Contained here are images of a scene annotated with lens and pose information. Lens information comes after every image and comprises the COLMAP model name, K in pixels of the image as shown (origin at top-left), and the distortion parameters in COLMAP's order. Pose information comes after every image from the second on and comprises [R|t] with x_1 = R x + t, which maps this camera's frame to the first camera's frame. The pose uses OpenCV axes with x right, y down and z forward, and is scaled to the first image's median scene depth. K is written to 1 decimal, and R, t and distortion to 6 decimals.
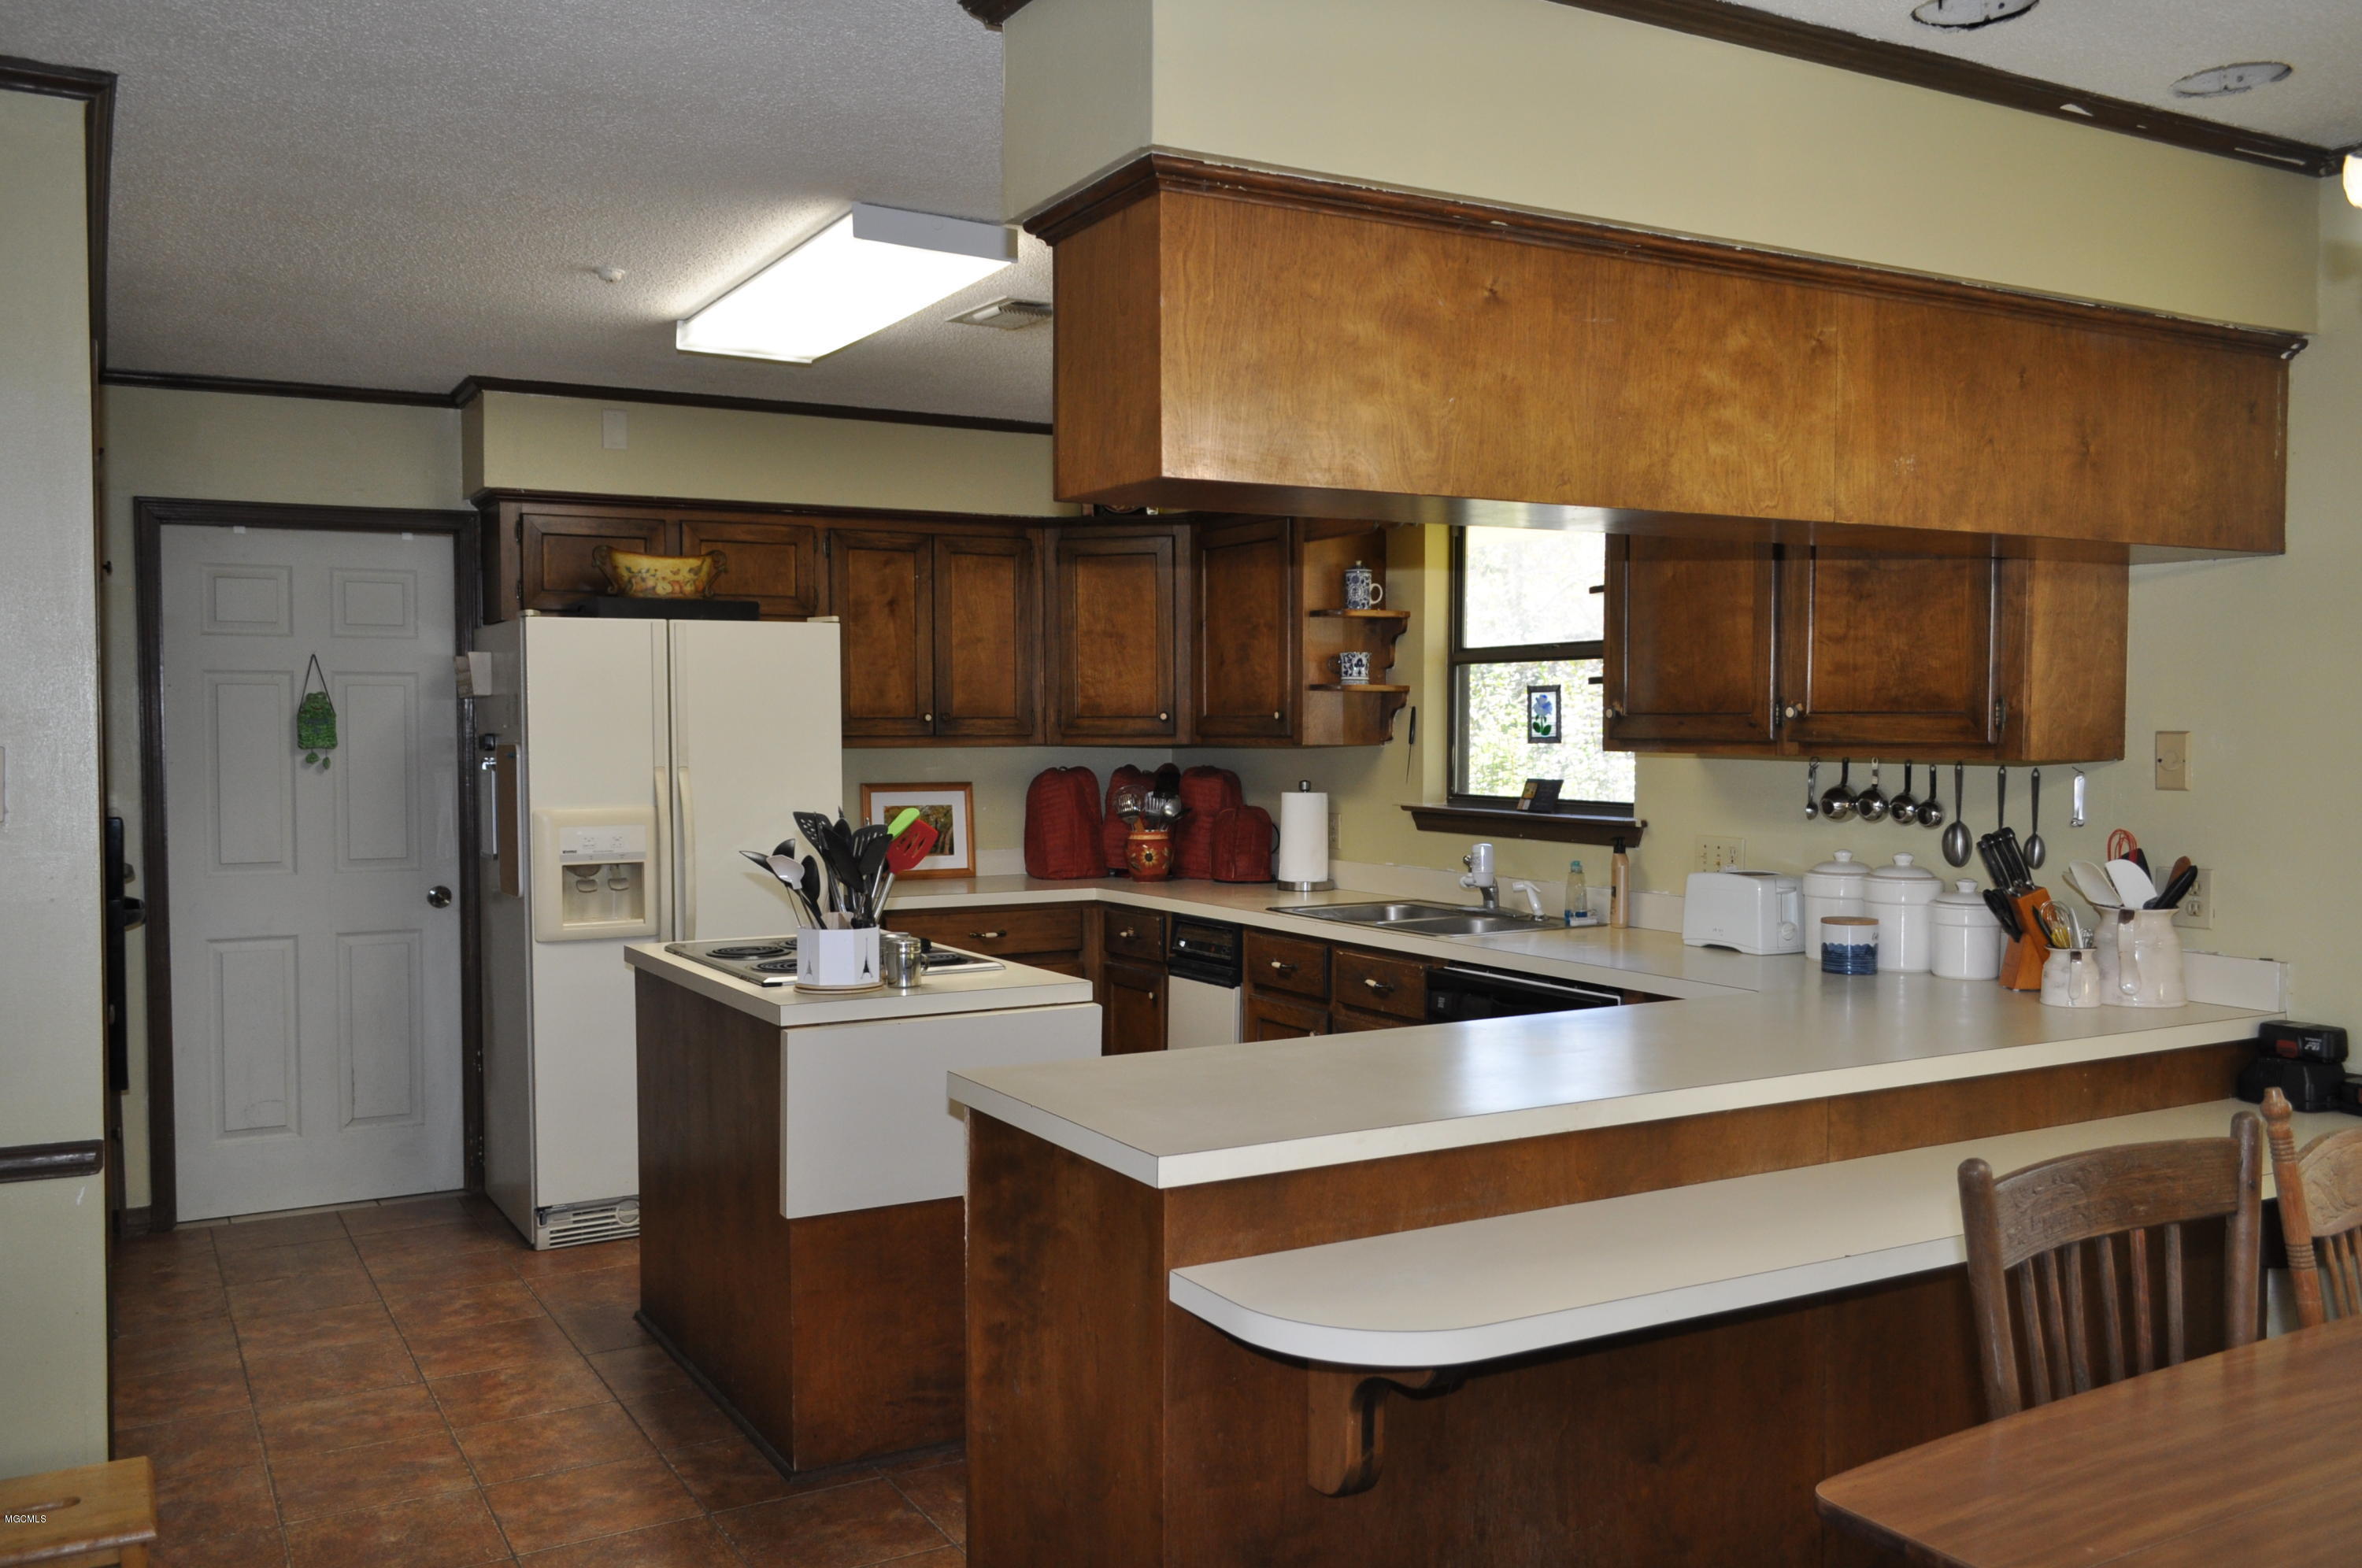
lens RADIAL K [[1897.8, 0, 1181.0], [0, 1897.8, 784.0], [0, 0, 1]] dist [0.002734, 0.001993]
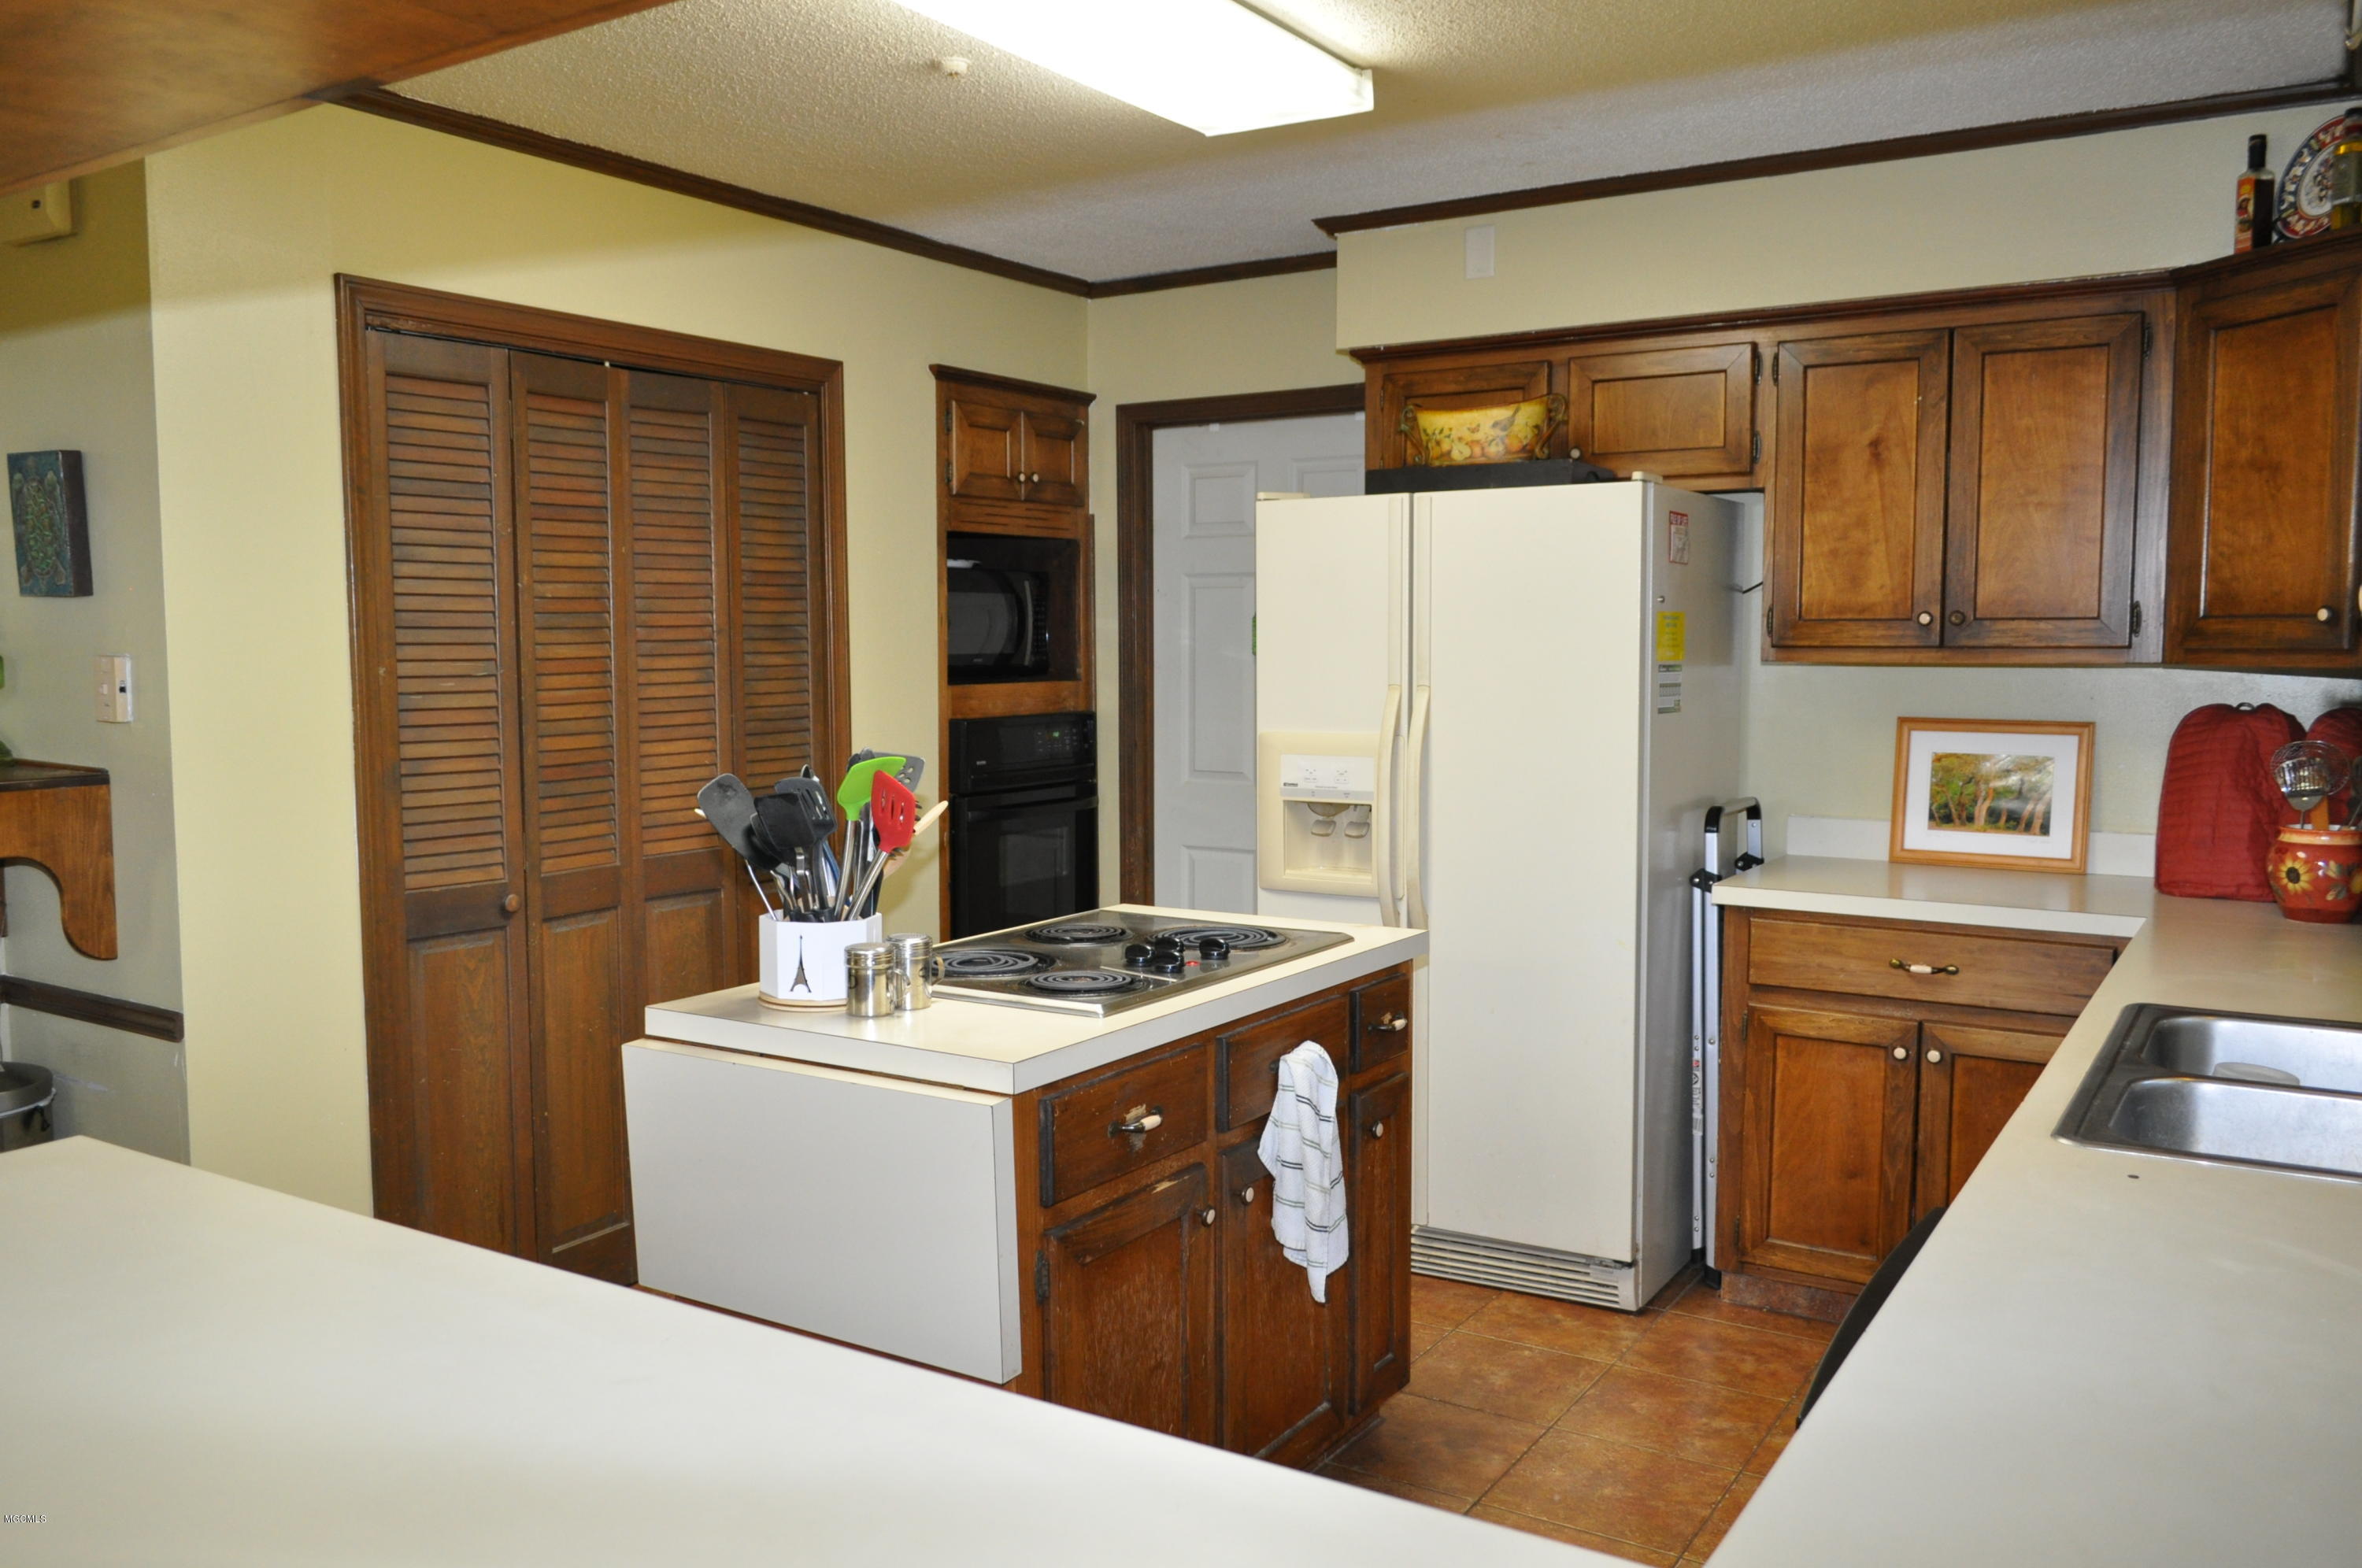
lens RADIAL K [[1834.4, 0, 1181.0], [0, 1834.4, 784.0], [0, 0, 1]] dist [-0.009218, -0.000294]
pose [[0.465420, 0.074888, -0.881916, 0.343043], [-0.026188, 0.997143, 0.070852, -0.018856], [0.884702, -0.009880, 0.466051, 0.557715]]
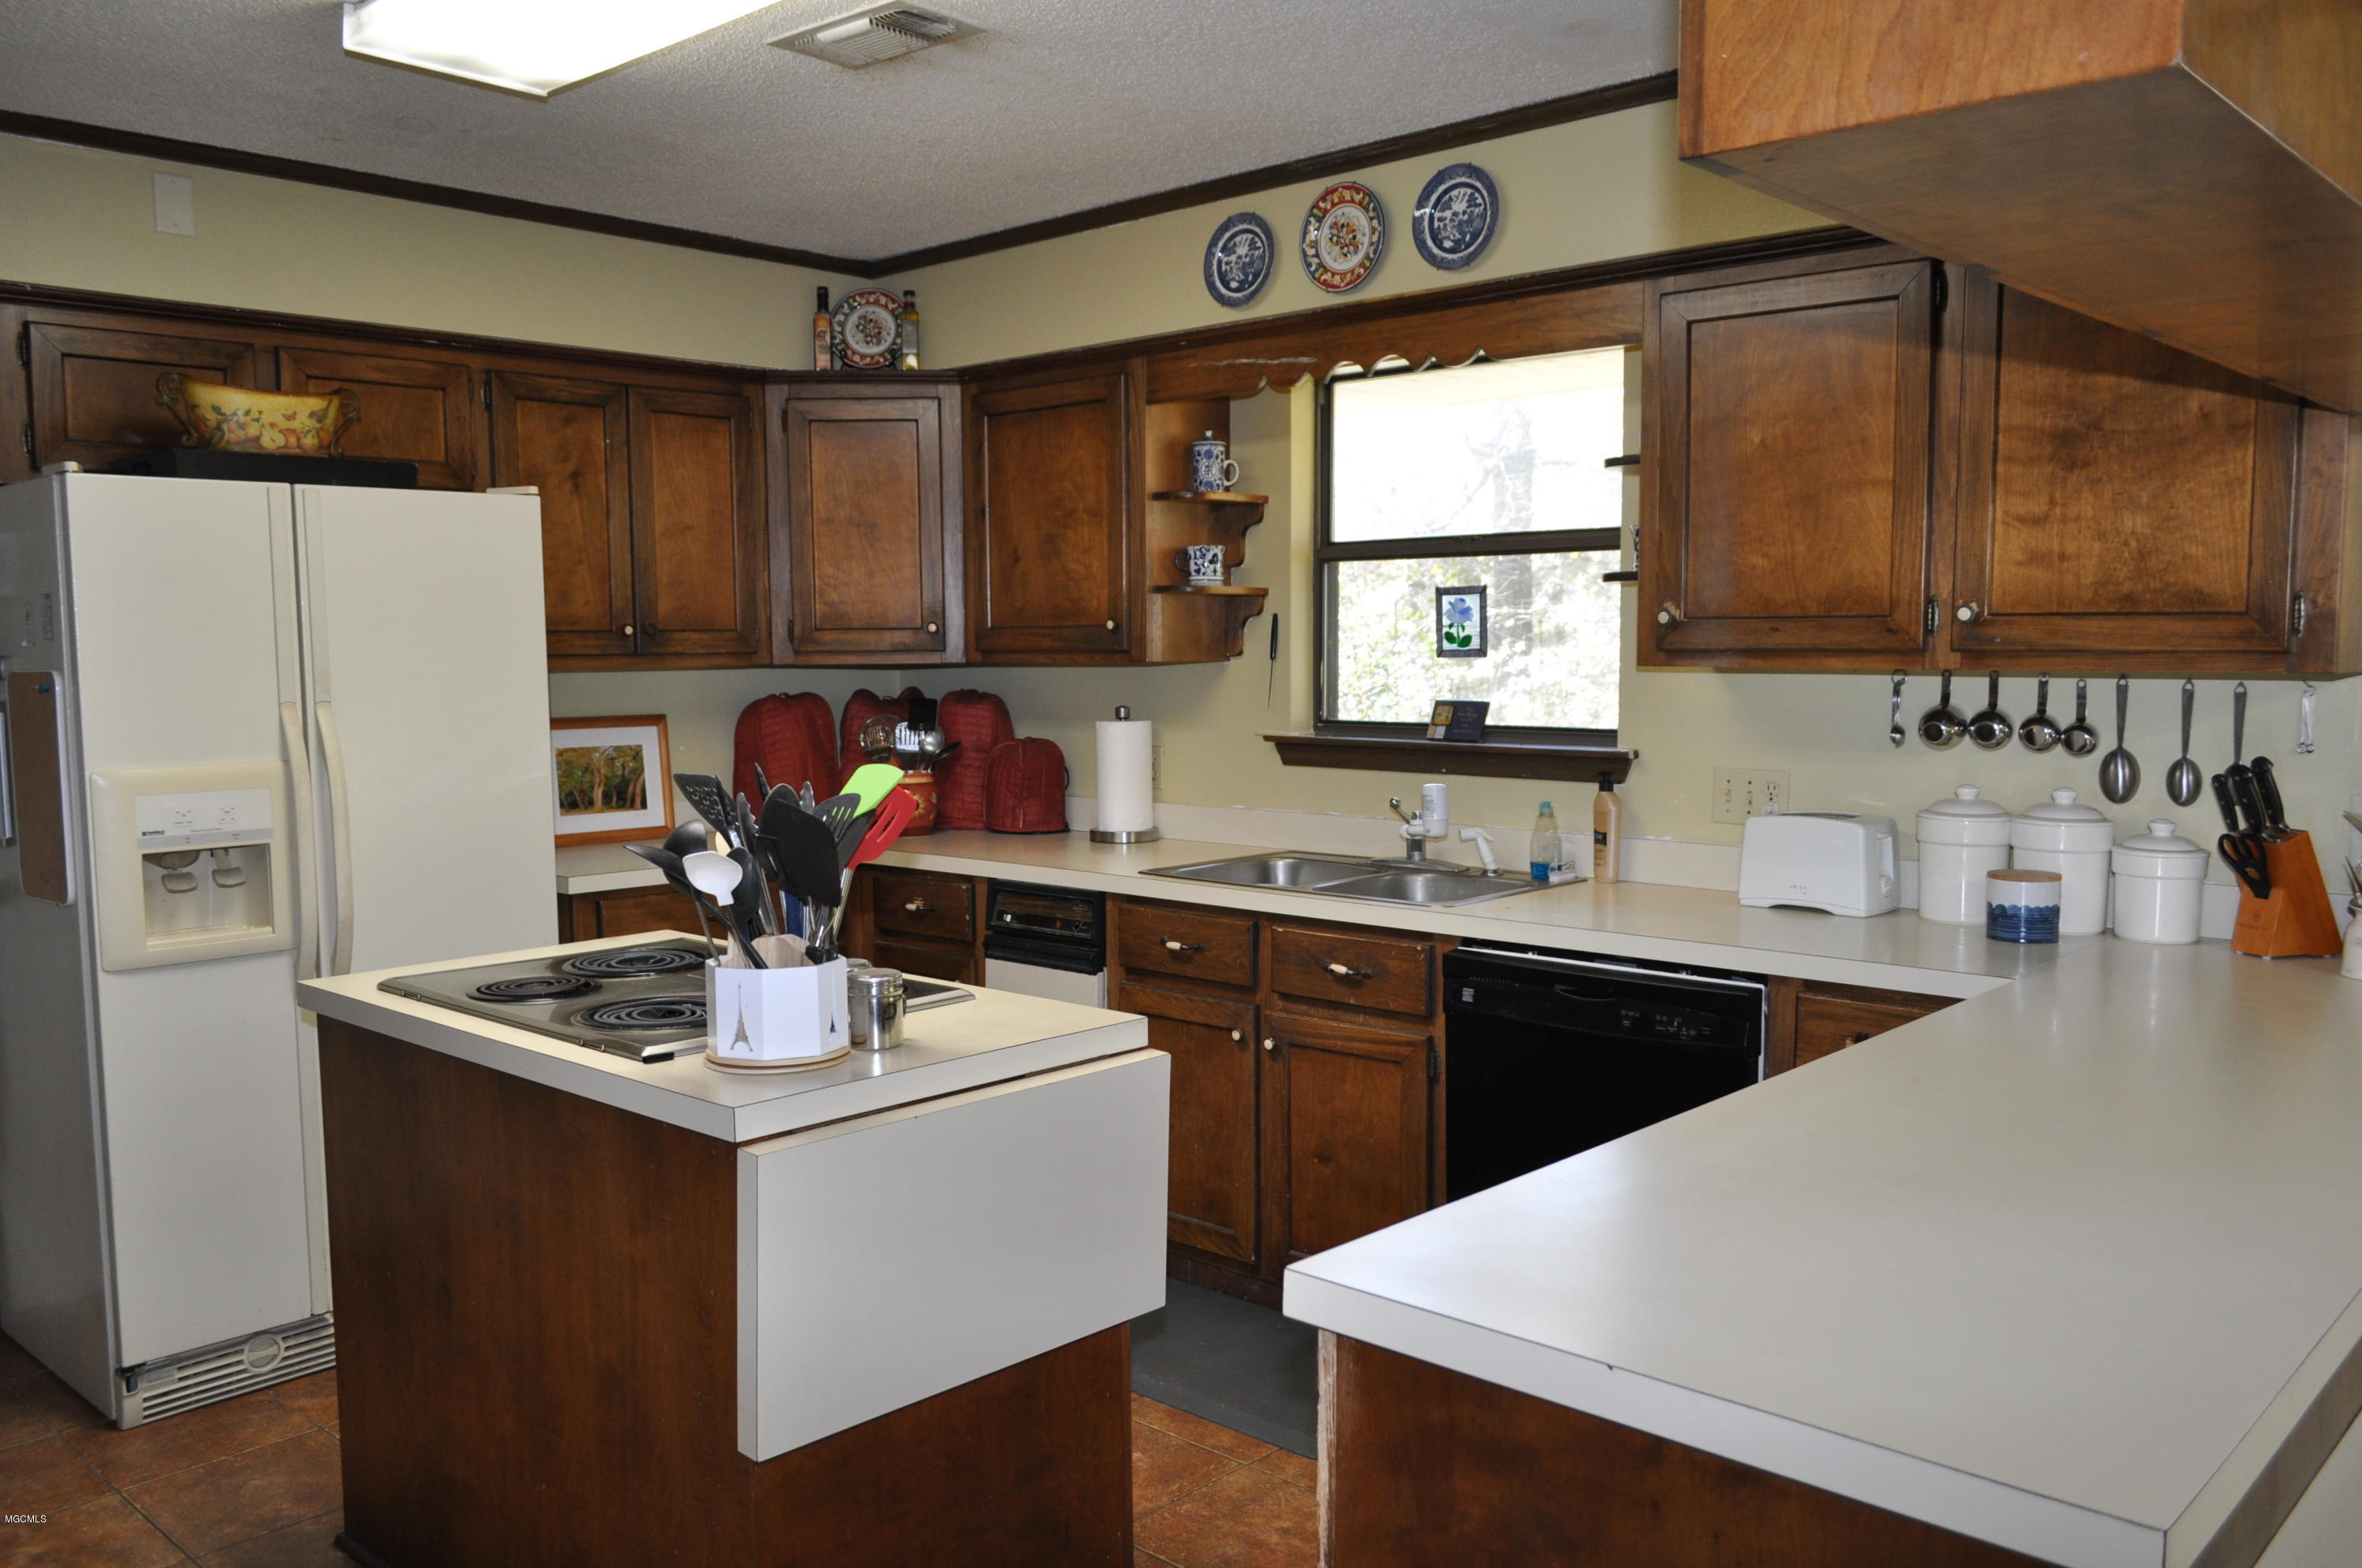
lens RADIAL K [[1834.4, 0, 1181.0], [0, 1834.4, 784.0], [0, 0, 1]] dist [-0.009218, -0.000294]
pose [[0.955471, -0.027824, 0.293770, -0.158784], [0.014517, 0.998771, 0.047381, -0.006006], [-0.294727, -0.041006, 0.954701, 0.273756]]
